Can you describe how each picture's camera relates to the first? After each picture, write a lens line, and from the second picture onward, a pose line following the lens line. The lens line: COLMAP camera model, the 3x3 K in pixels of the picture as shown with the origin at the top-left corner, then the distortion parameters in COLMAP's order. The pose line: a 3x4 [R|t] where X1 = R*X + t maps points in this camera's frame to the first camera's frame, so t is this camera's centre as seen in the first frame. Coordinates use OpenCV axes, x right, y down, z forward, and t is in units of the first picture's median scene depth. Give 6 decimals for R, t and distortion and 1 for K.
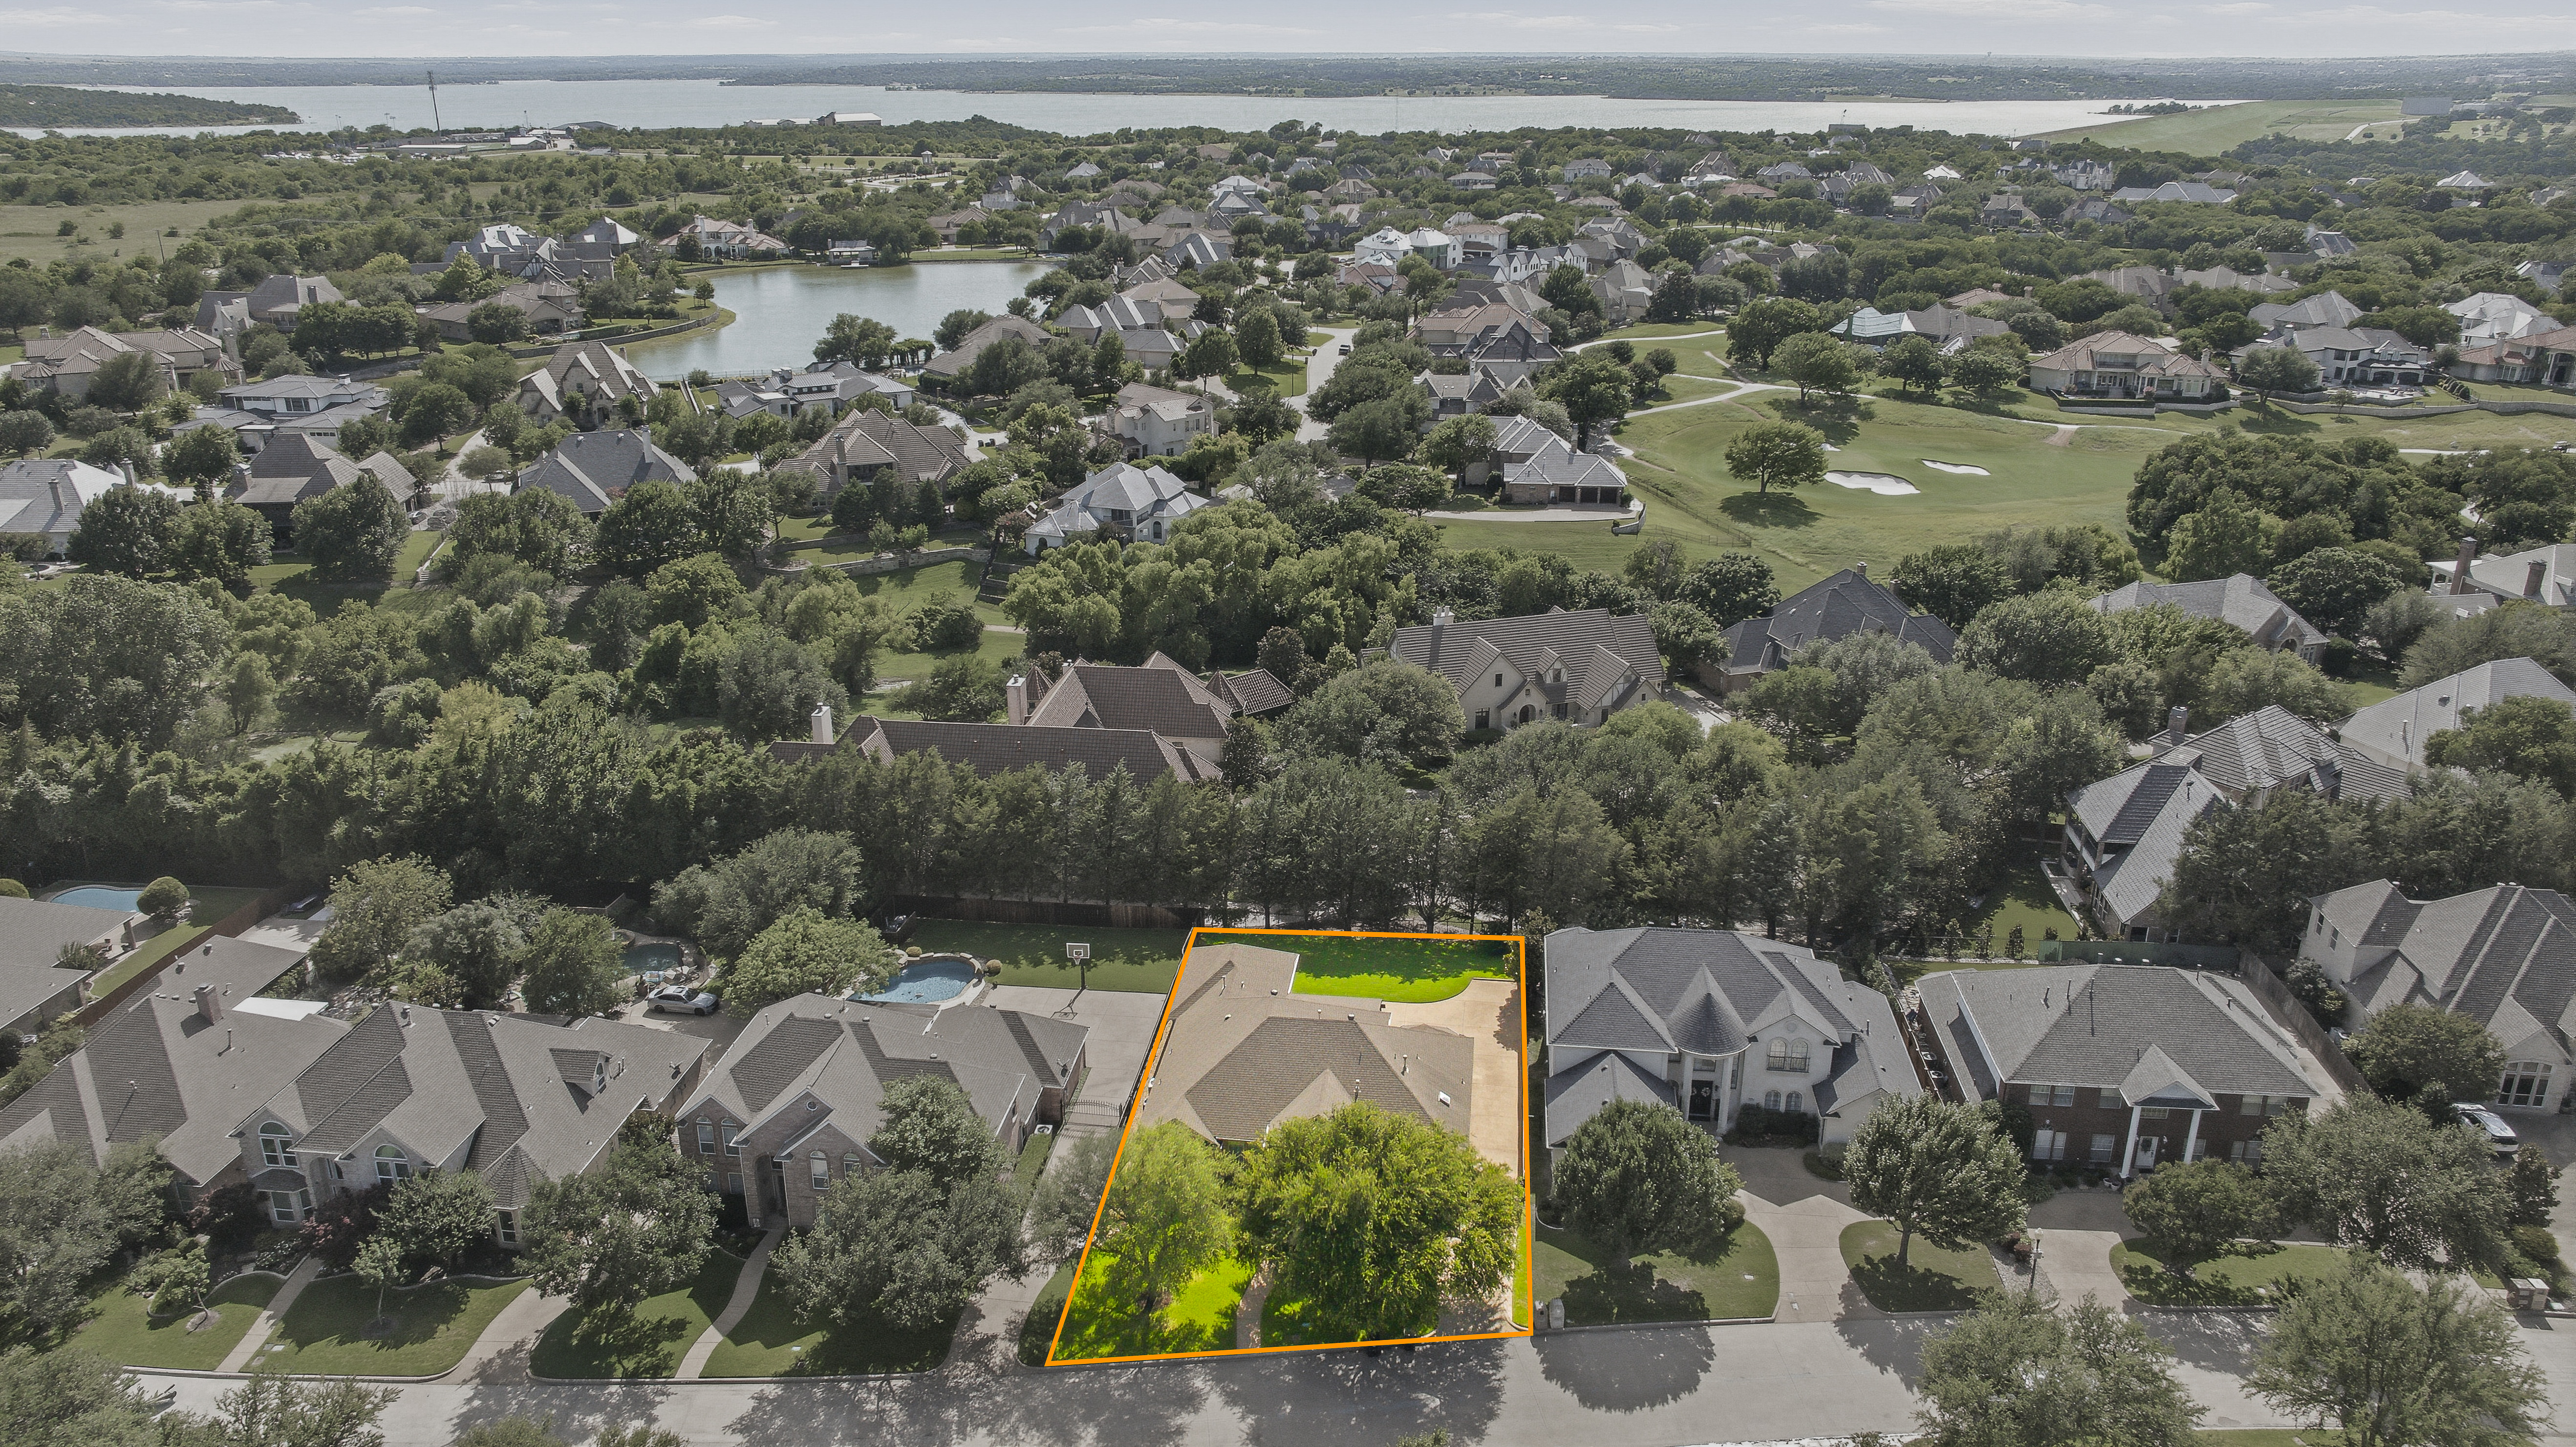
lens RADIAL K [[1822.2, 0, 1288.0], [0, 1822.2, 723.5], [0, 0, 1]] dist [-0.059758, 0.065409]
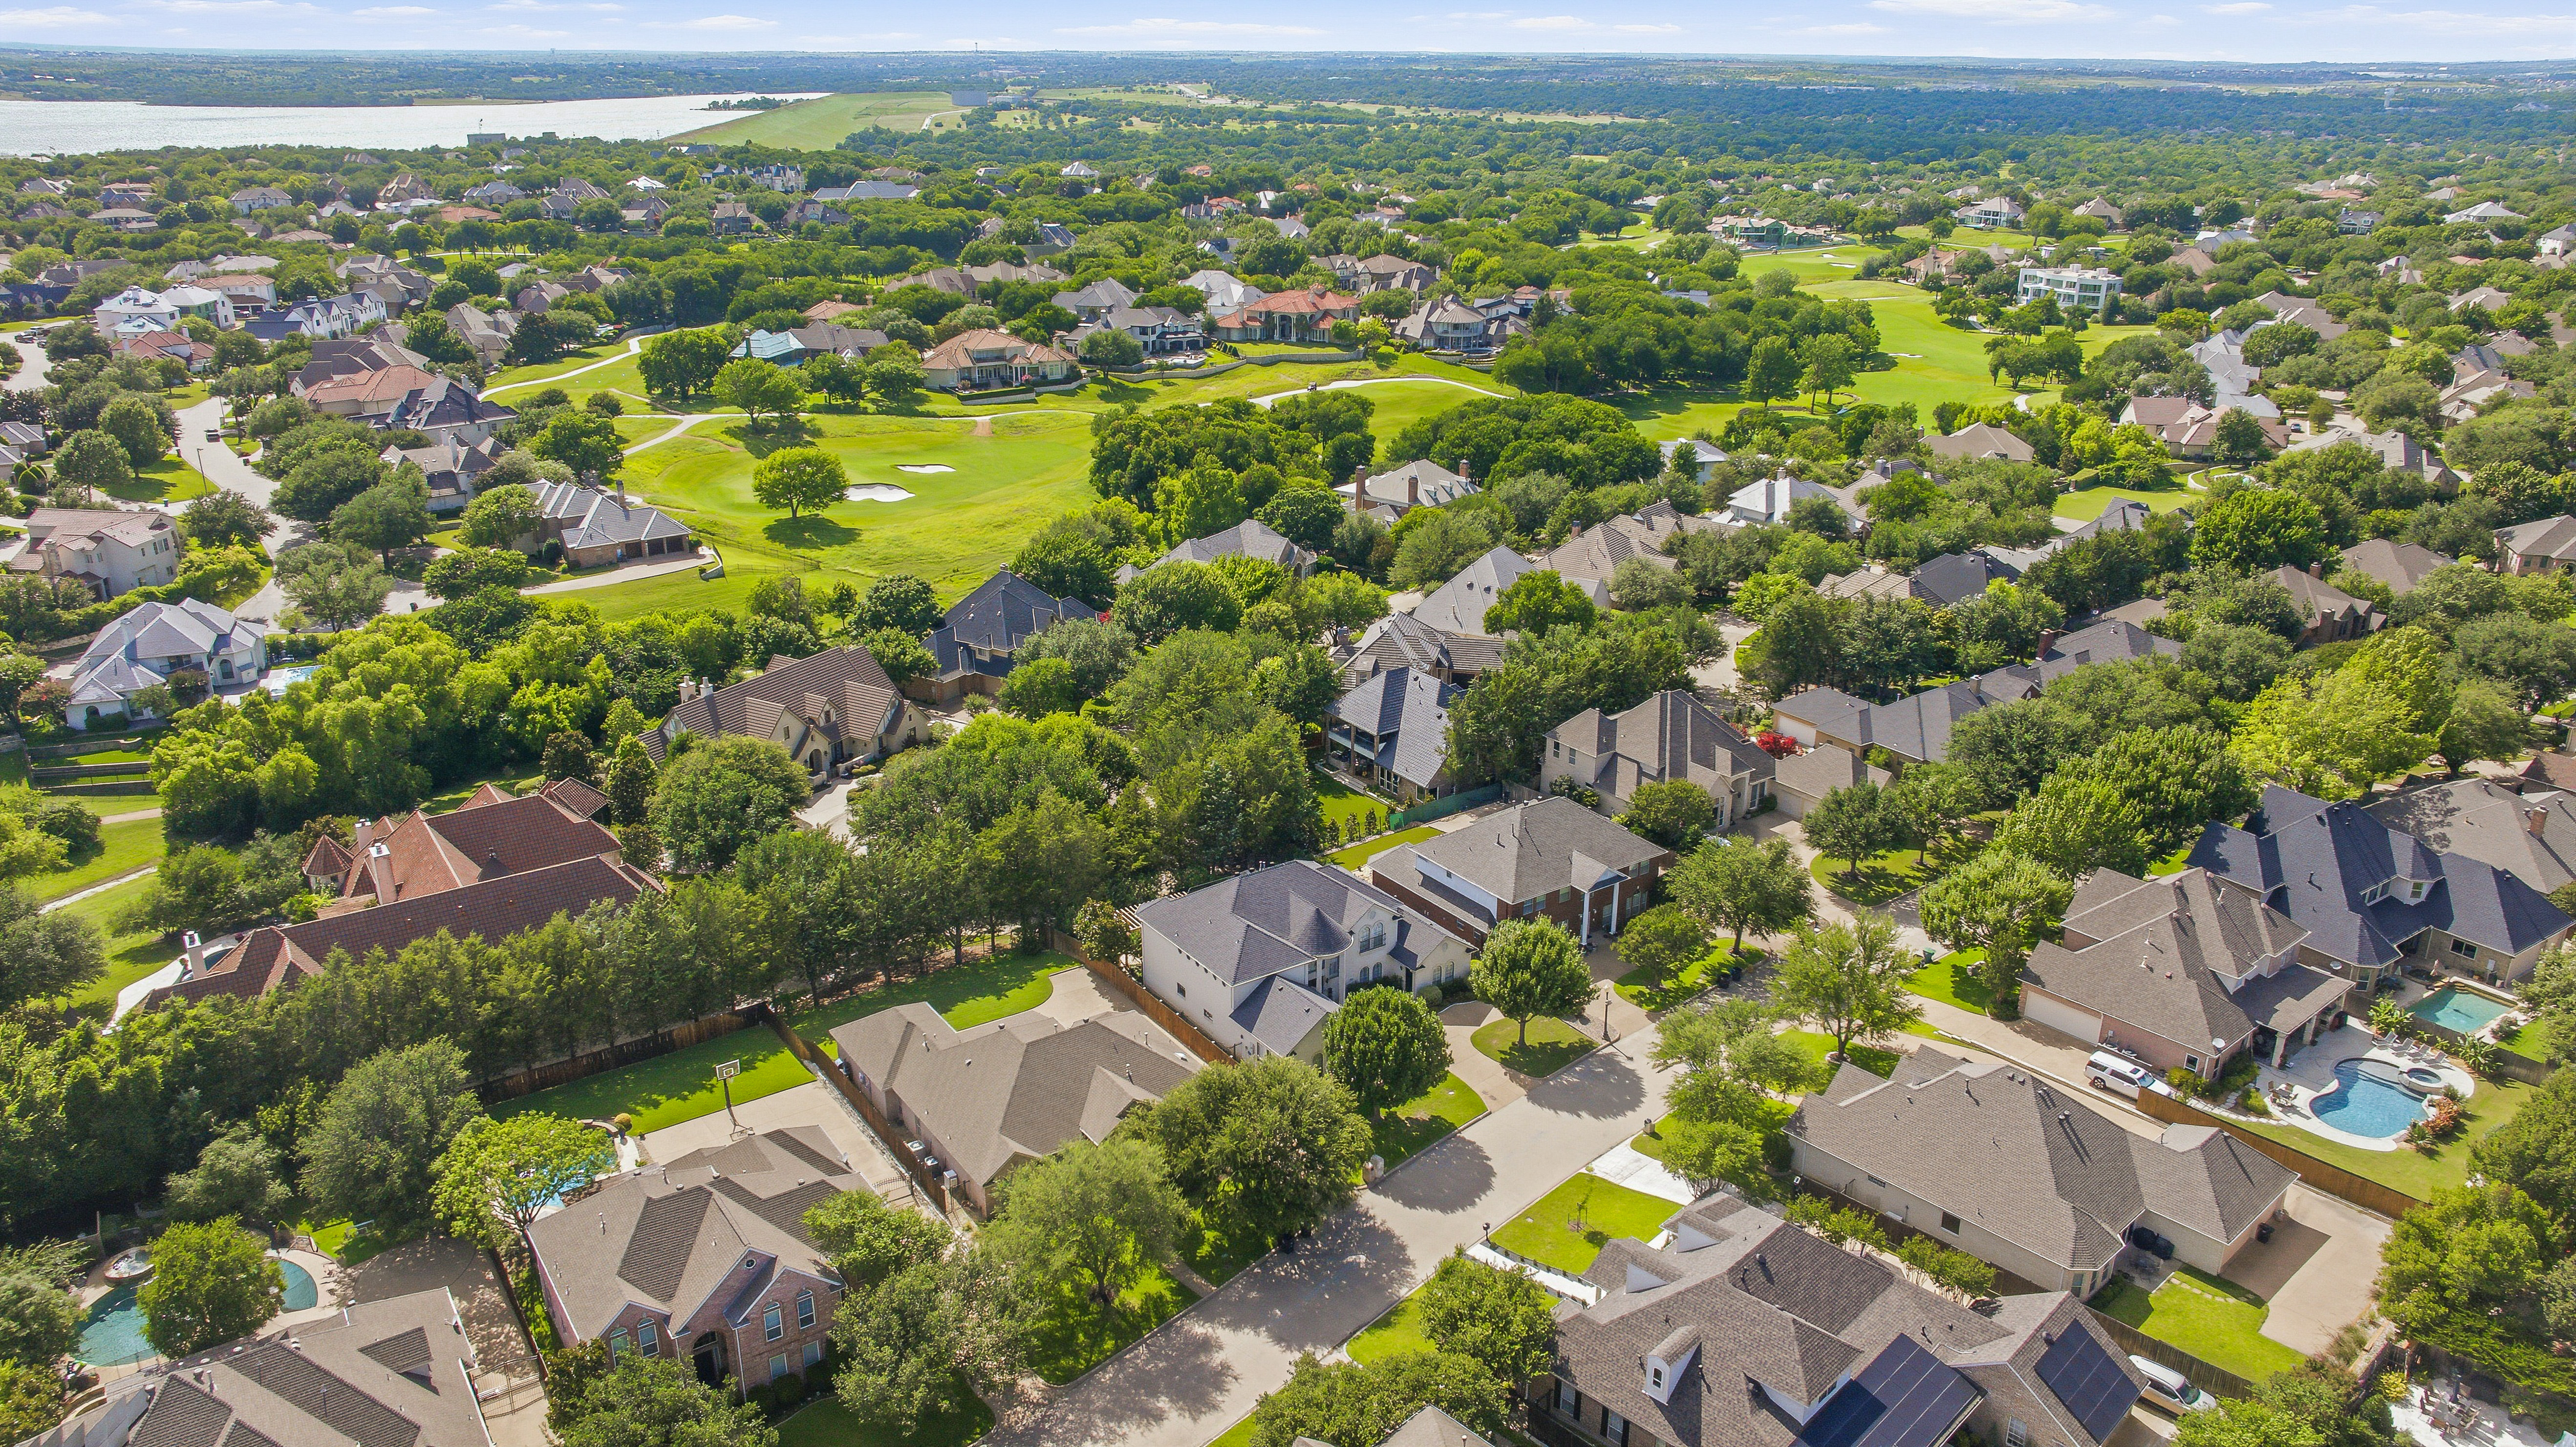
lens RADIAL K [[1835.2, 0, 1288.0], [0, 1835.2, 723.5], [0, 0, 1]] dist [-0.020605, -0.005848]
pose [[0.747916, -0.224503, 0.624676, -0.180400], [0.224666, 0.971144, 0.080031, -0.026902], [-0.624617, 0.080487, 0.776772, 0.003671]]
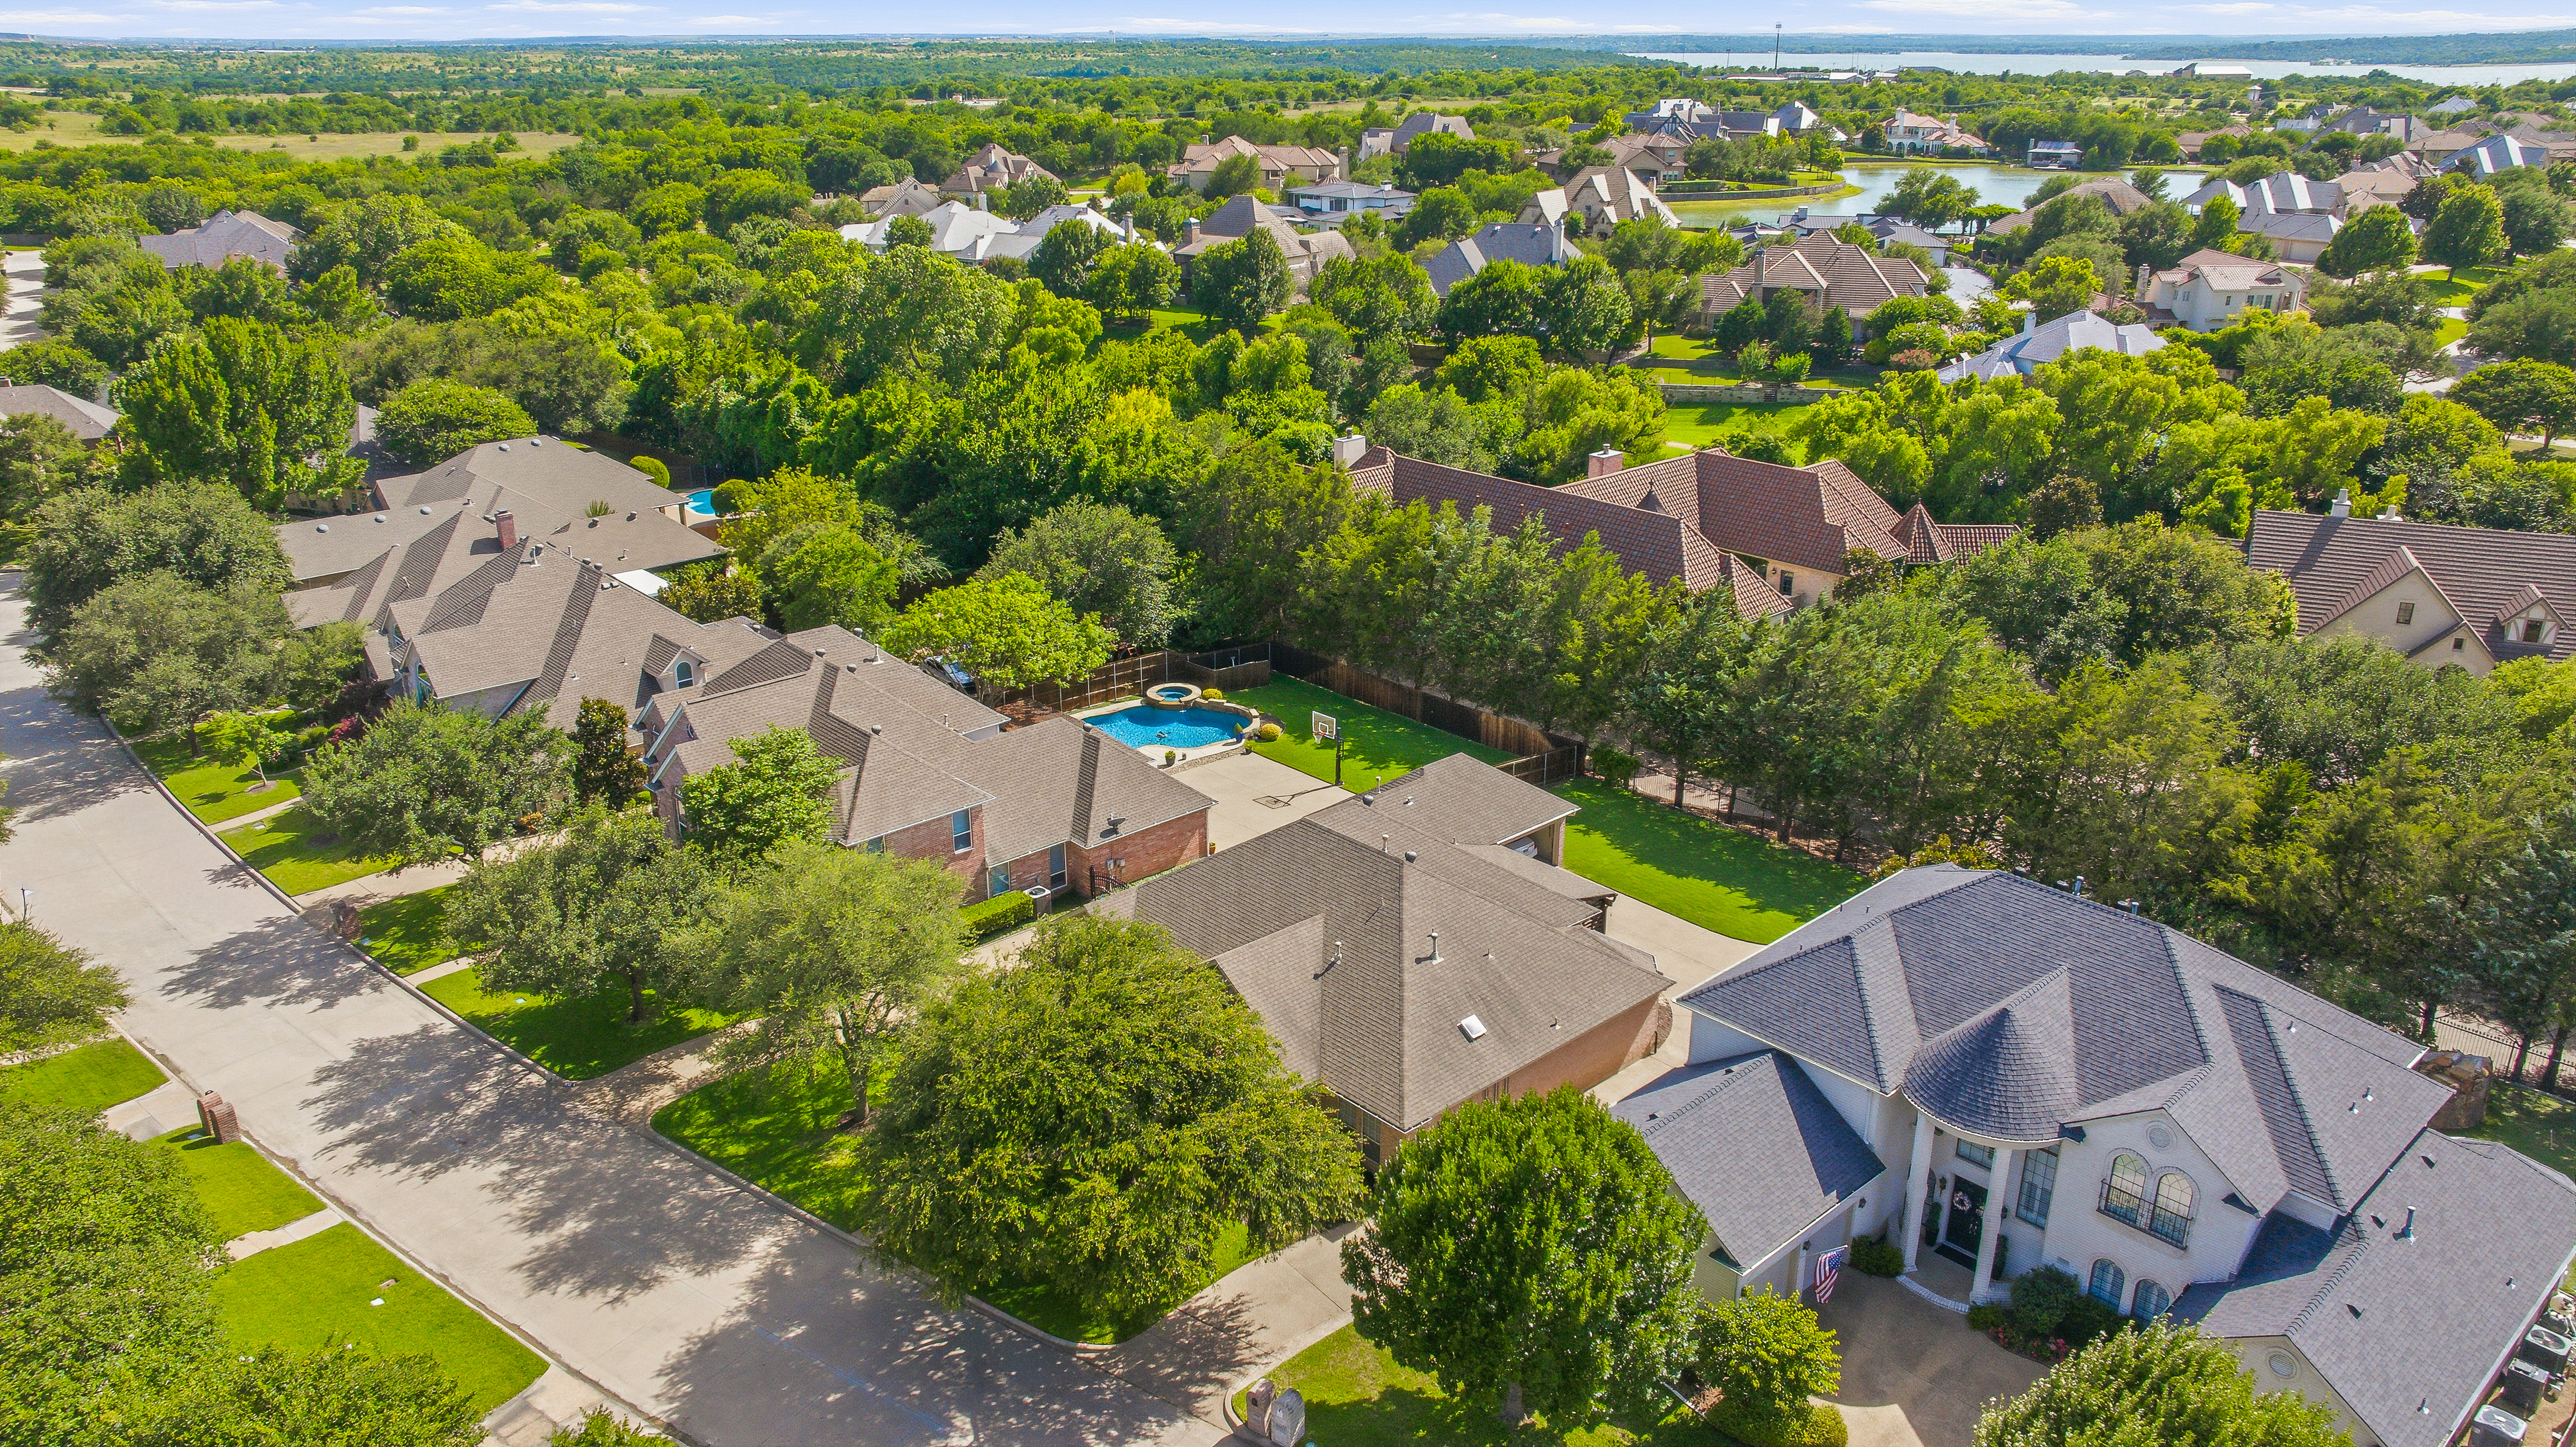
lens RADIAL K [[1822.2, 0, 1288.0], [0, 1822.2, 723.5], [0, 0, 1]] dist [-0.059758, 0.065409]
pose [[0.756169, 0.229935, -0.612649, 0.118600], [-0.225677, 0.970428, 0.085670, 0.025615], [0.614230, 0.073480, 0.785698, 0.165863]]
